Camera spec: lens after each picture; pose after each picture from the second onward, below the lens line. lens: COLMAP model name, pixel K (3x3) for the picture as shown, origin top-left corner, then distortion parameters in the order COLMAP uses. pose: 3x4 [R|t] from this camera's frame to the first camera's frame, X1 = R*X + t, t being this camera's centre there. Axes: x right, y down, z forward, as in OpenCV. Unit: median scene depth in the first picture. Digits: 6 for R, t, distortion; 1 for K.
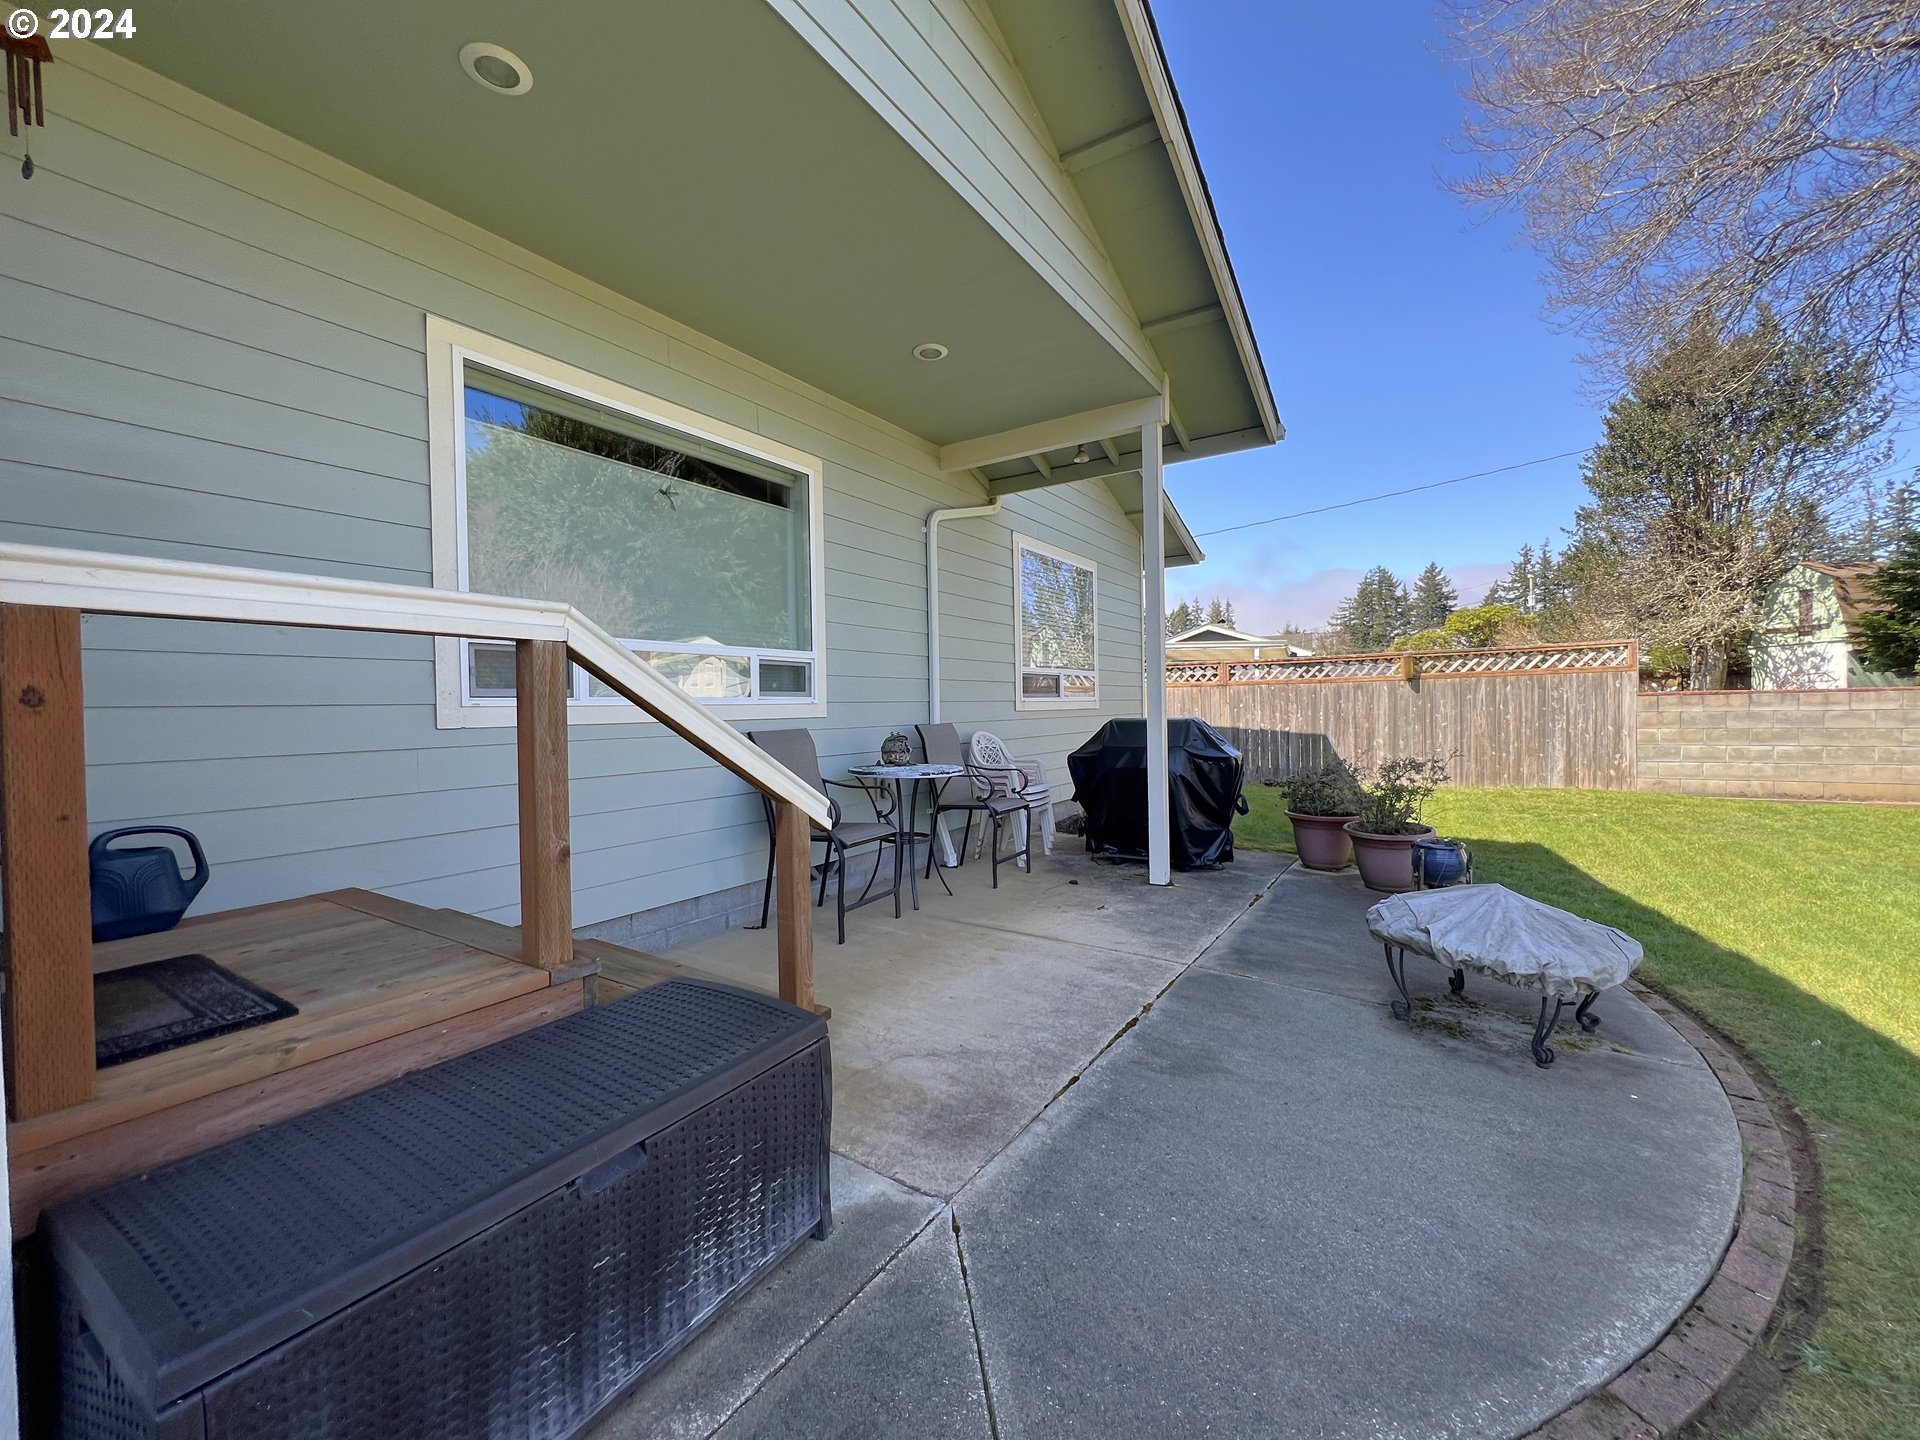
lens RADIAL K [[788.7, 0, 953.1], [0, 788.7, 721.9], [0, 0, 1]] dist [0.002263, -0.000405]
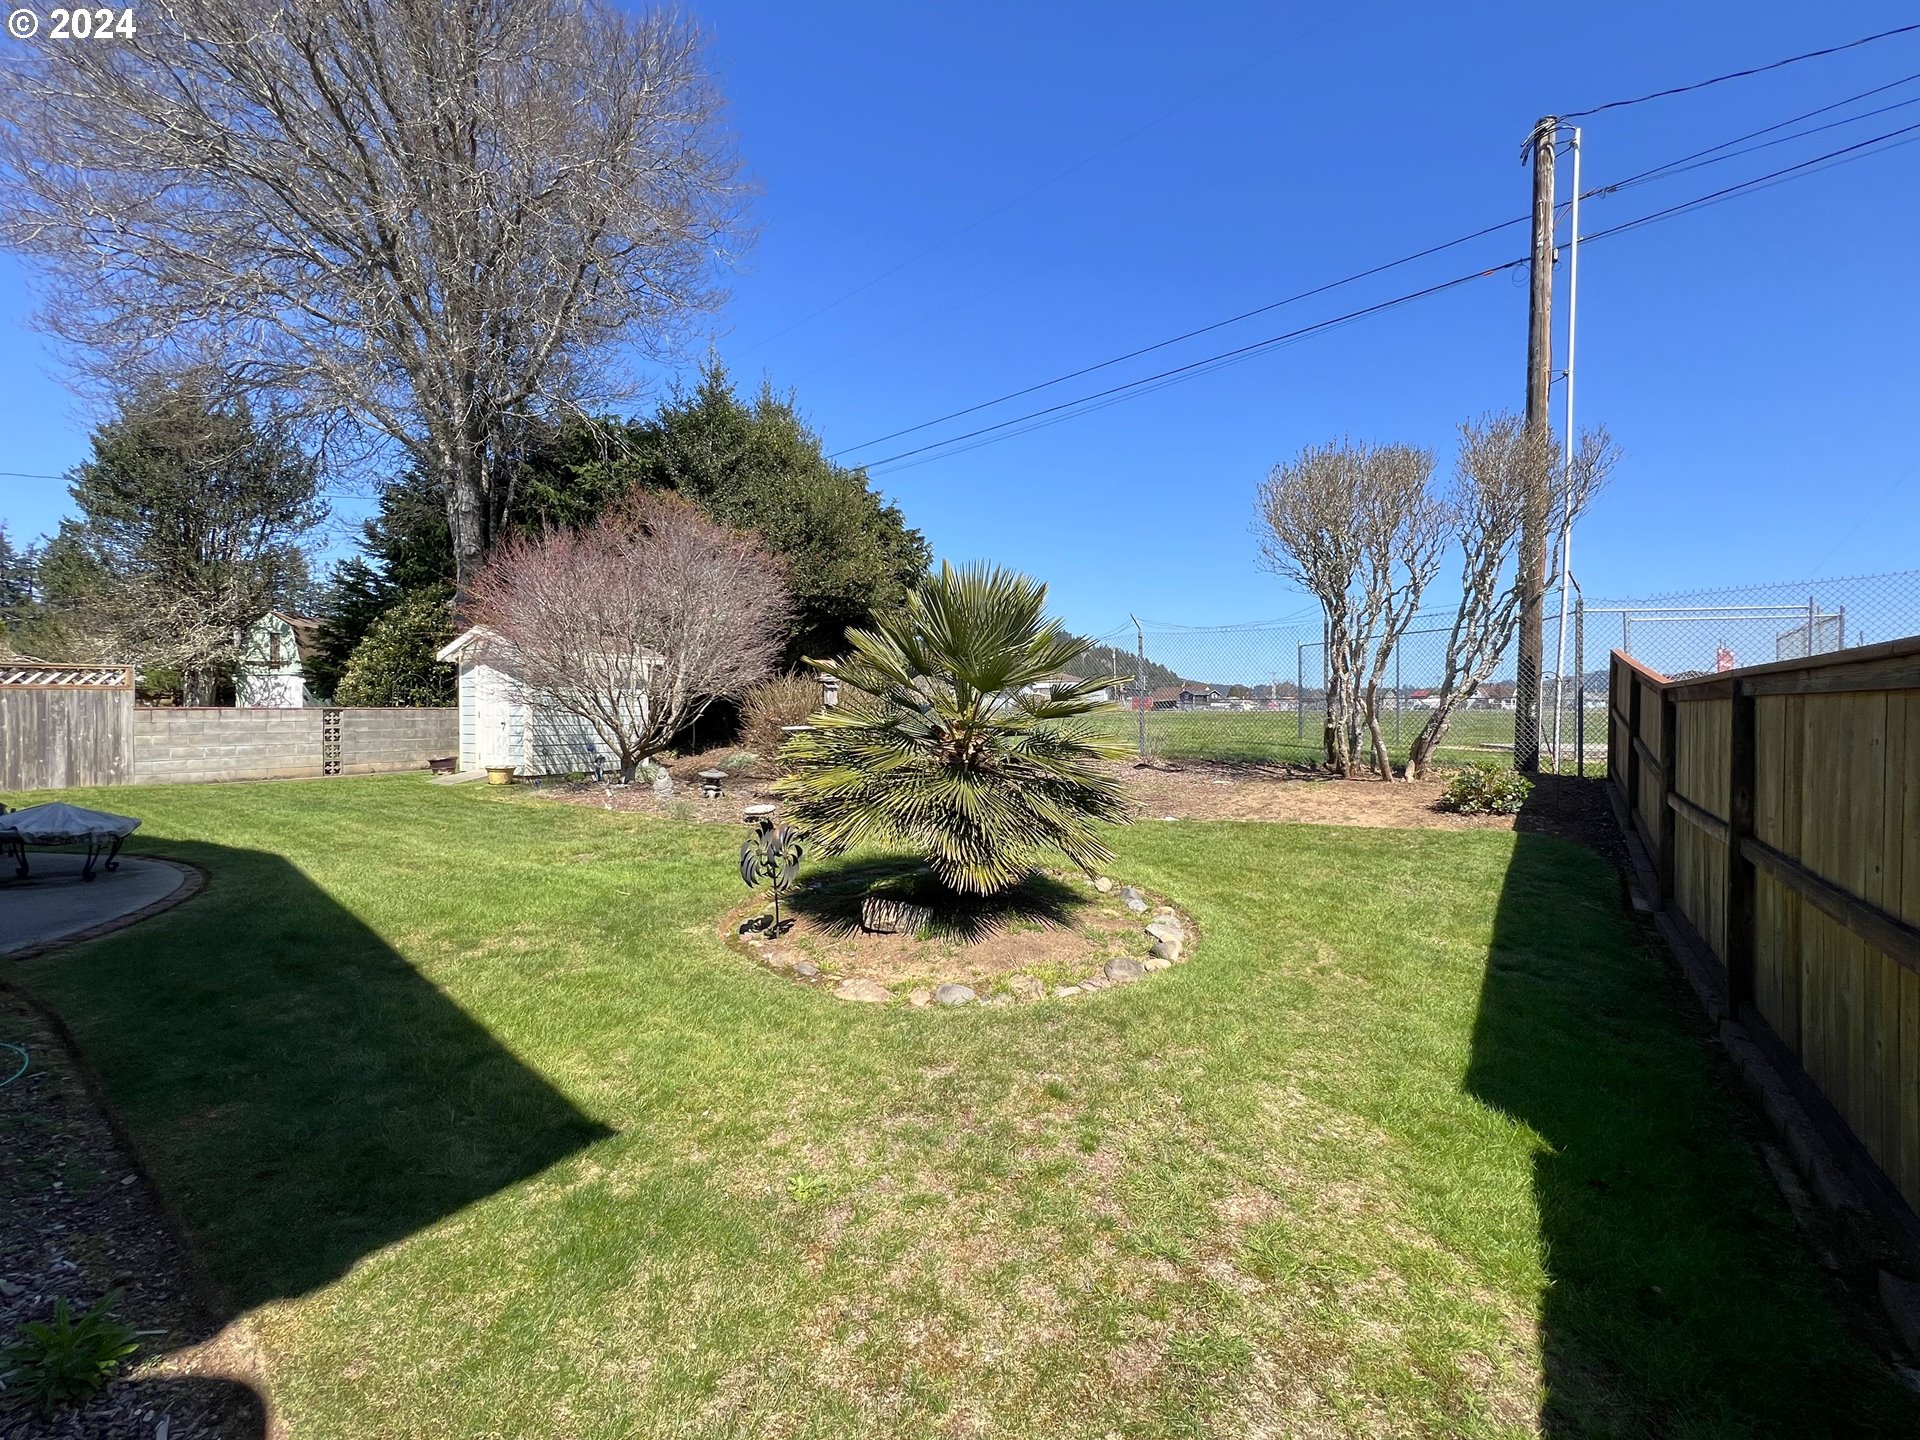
lens RADIAL K [[788.7, 0, 953.1], [0, 788.7, 721.9], [0, 0, 1]] dist [0.002263, -0.000405]
pose [[0.051645, 0.007365, 0.998638, -0.313005], [0.021132, 0.999741, -0.008466, 0.023438], [-0.998442, 0.021540, 0.051476, -0.356003]]
